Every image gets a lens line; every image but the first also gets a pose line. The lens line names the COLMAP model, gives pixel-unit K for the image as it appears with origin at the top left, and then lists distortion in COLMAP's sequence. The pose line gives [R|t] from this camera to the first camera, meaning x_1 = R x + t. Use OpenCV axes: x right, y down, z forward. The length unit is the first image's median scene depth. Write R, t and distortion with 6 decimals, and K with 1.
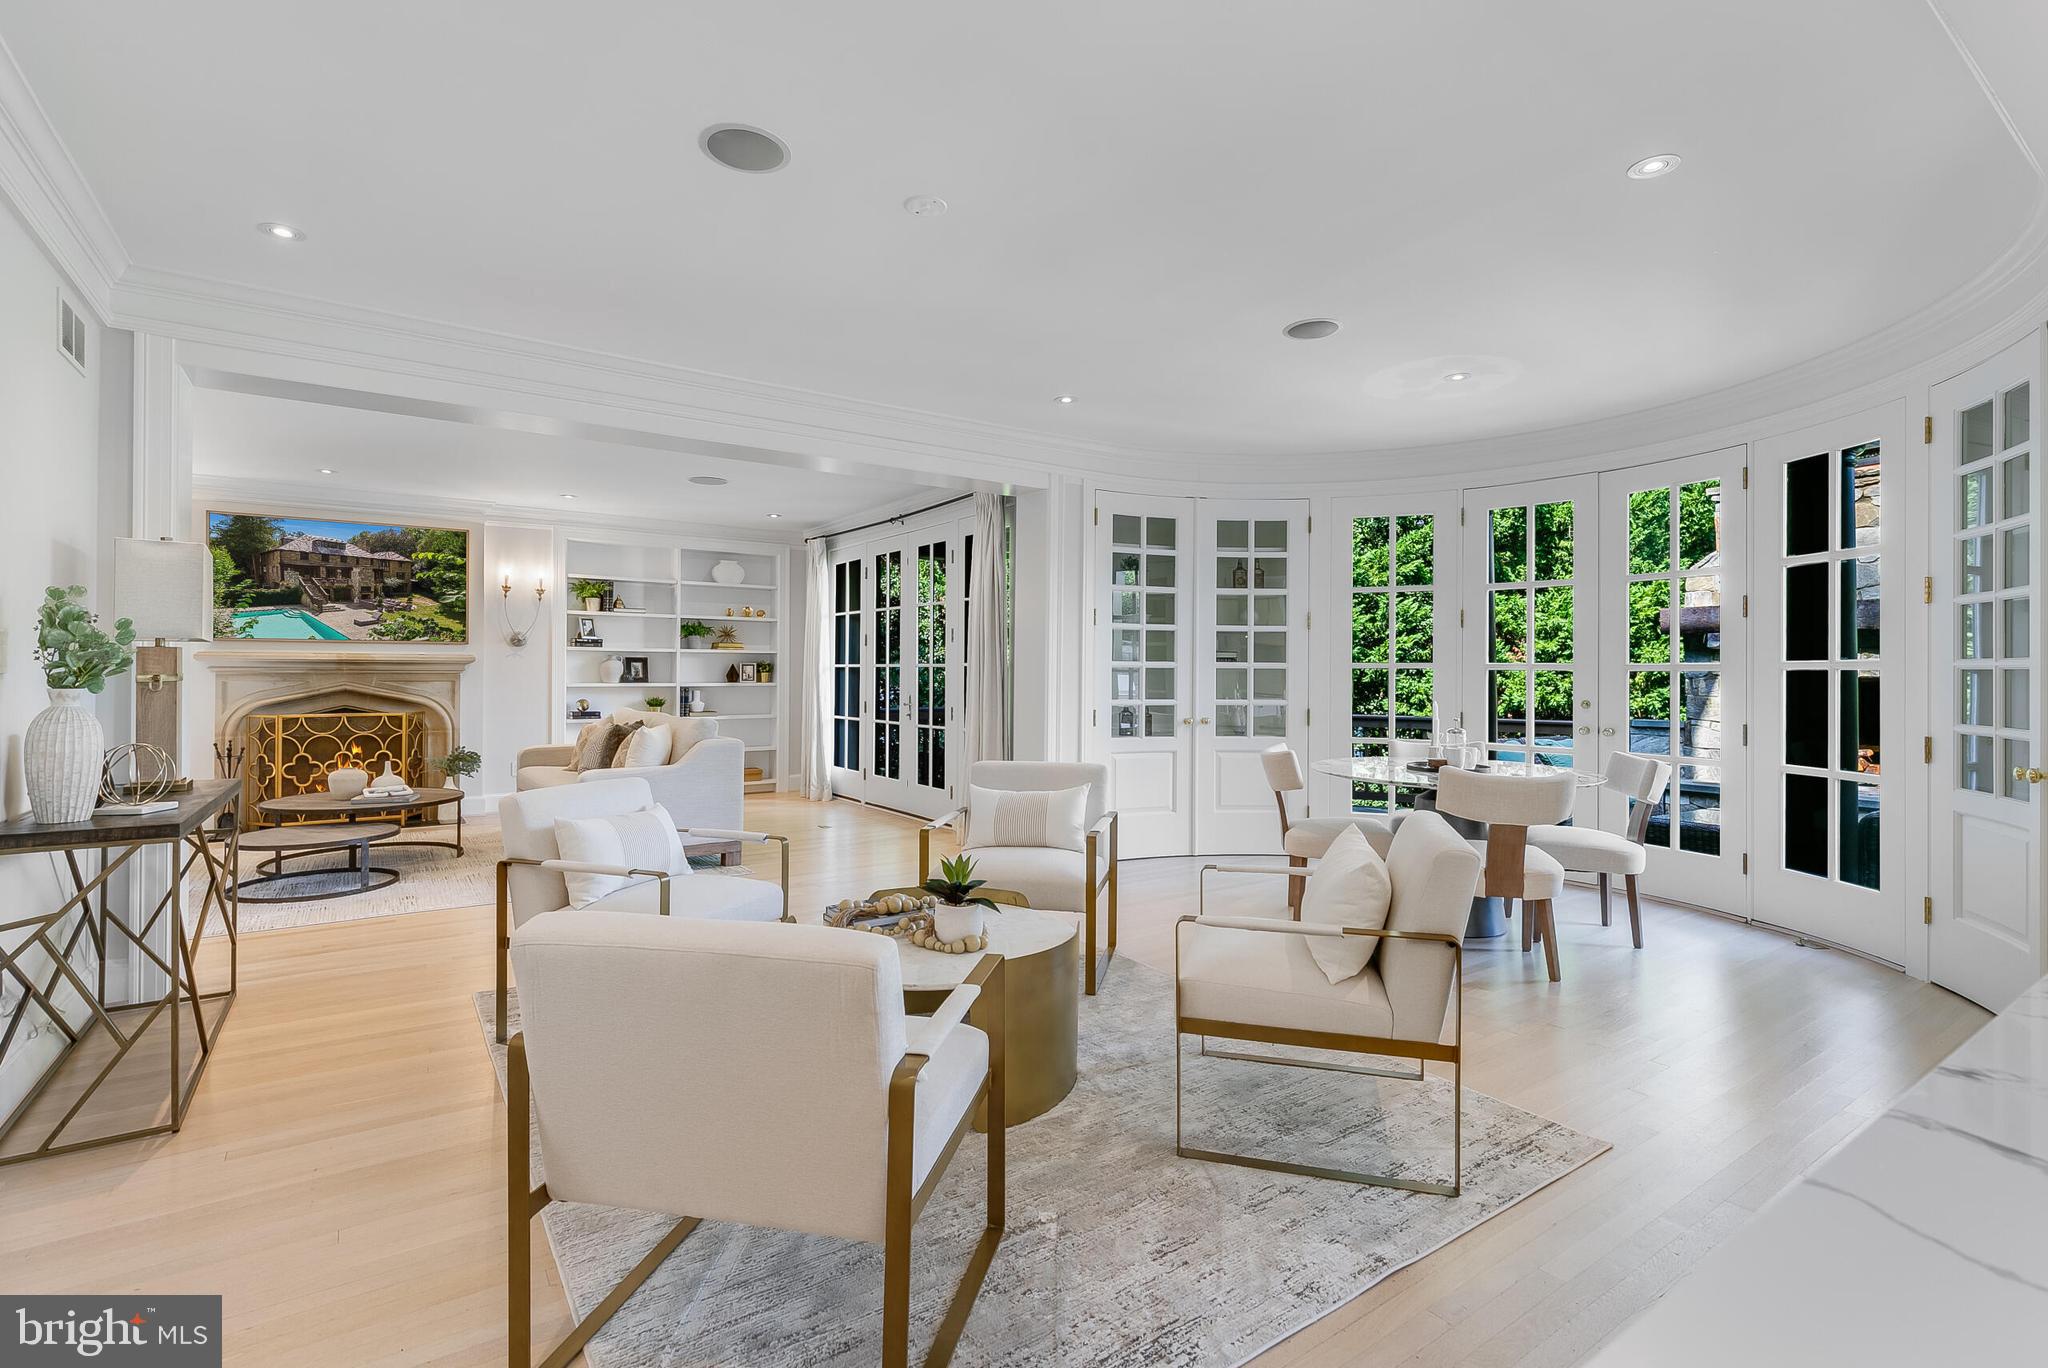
lens RADIAL K [[952.8, 0, 1002.8], [0, 952.8, 666.7], [0, 0, 1]] dist [0.005956, 0.000722]
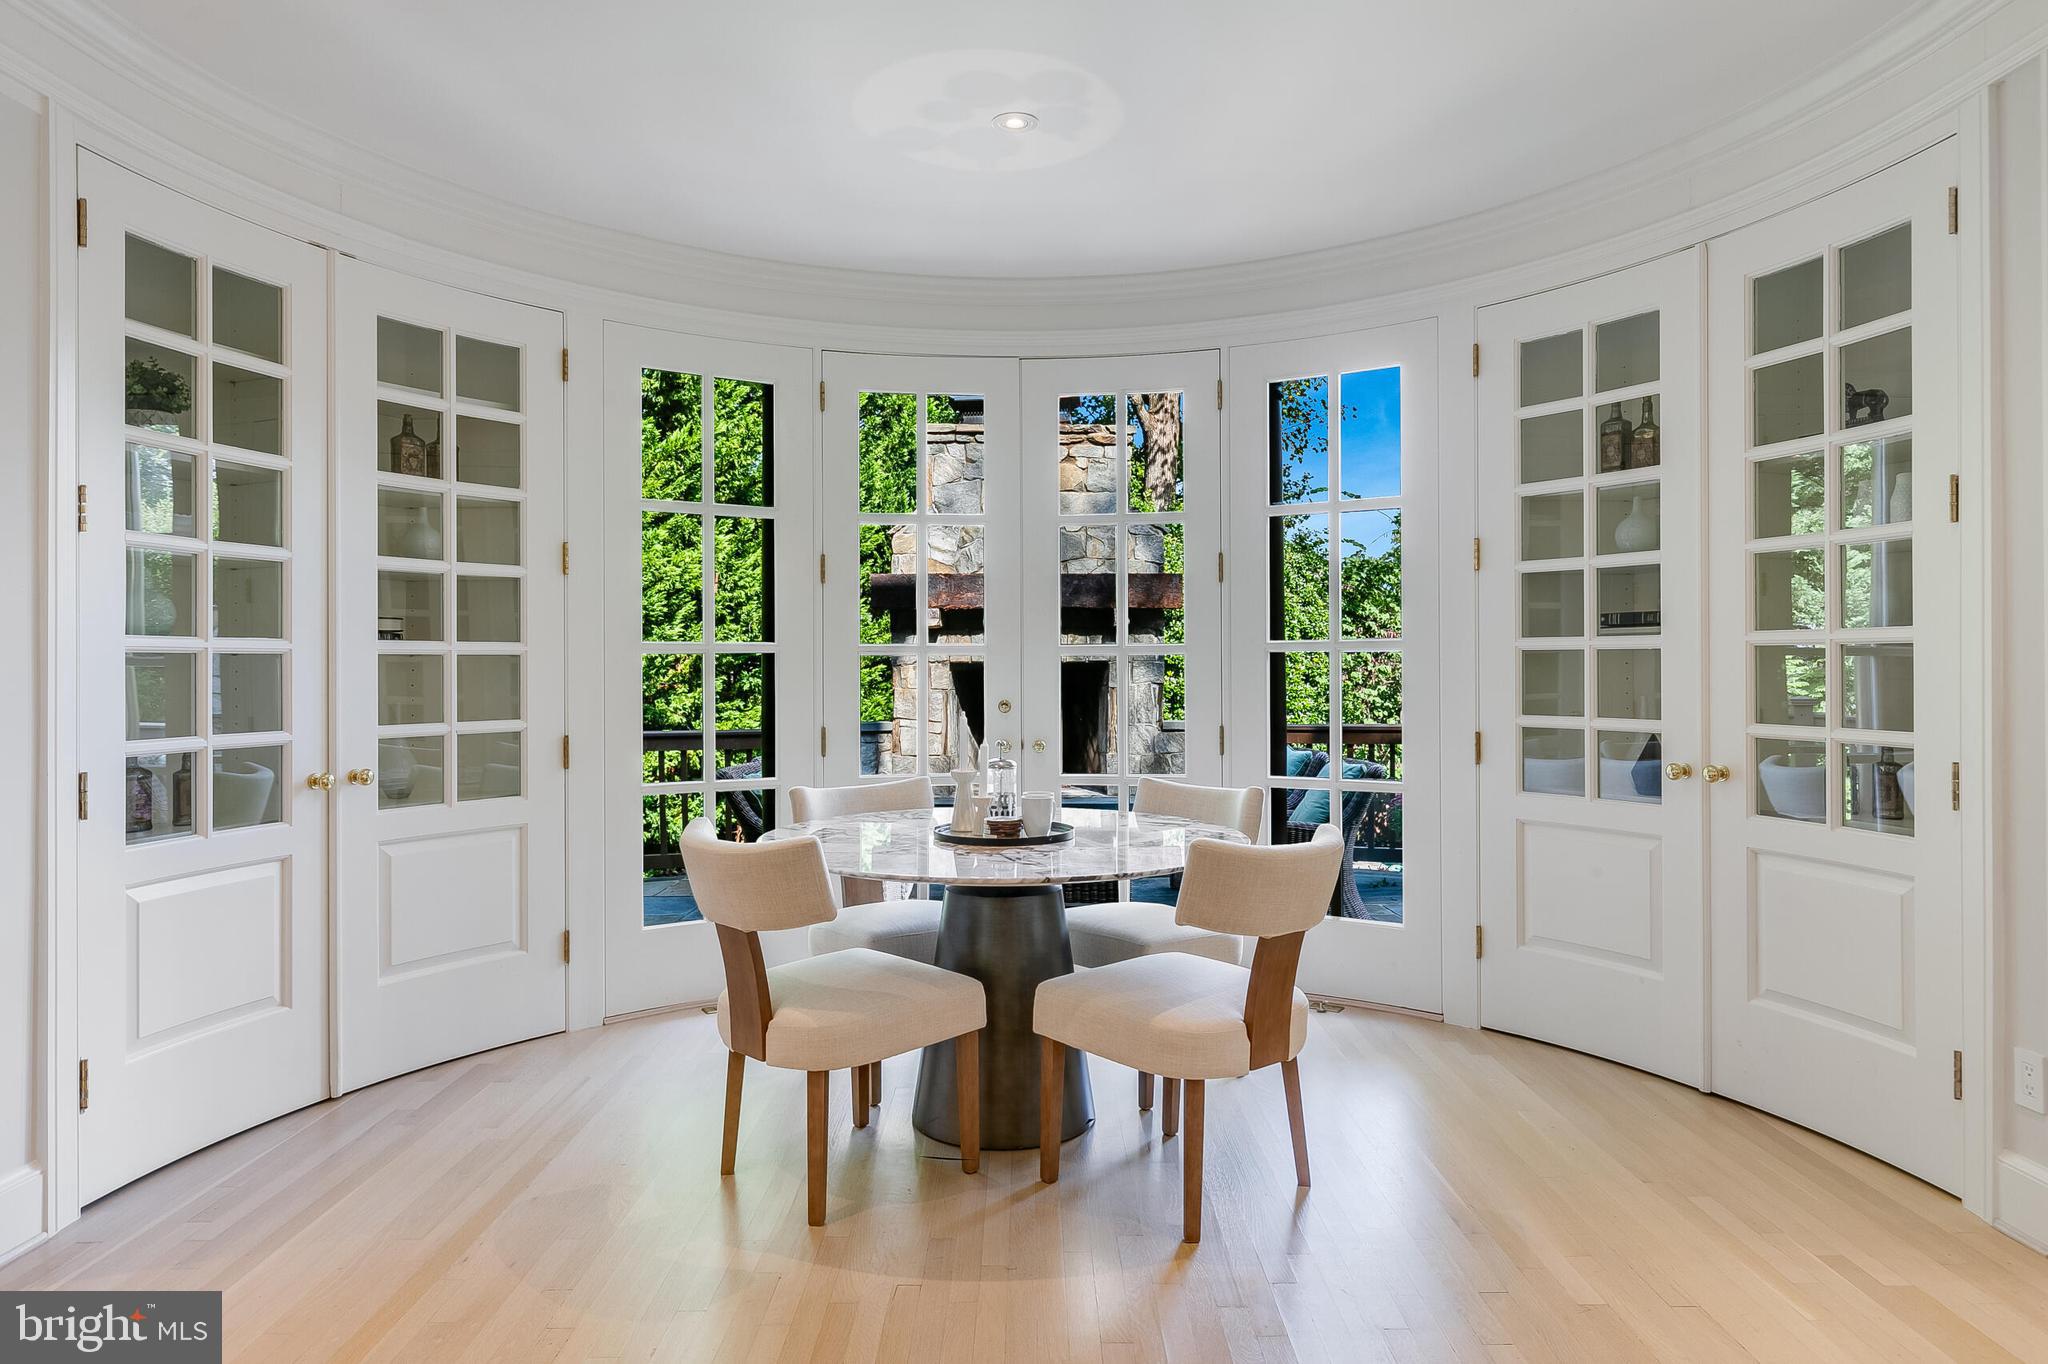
lens RADIAL K [[1268.0, 0, 1024.0], [0, 1268.0, 665.6], [0, 0, 1]] dist [0.000979, 0.000406]
pose [[0.554691, -0.010070, 0.831996, -0.092344], [0.003771, 0.999947, 0.009588, 0.002377], [-0.832048, -0.002181, 0.554699, 0.413187]]
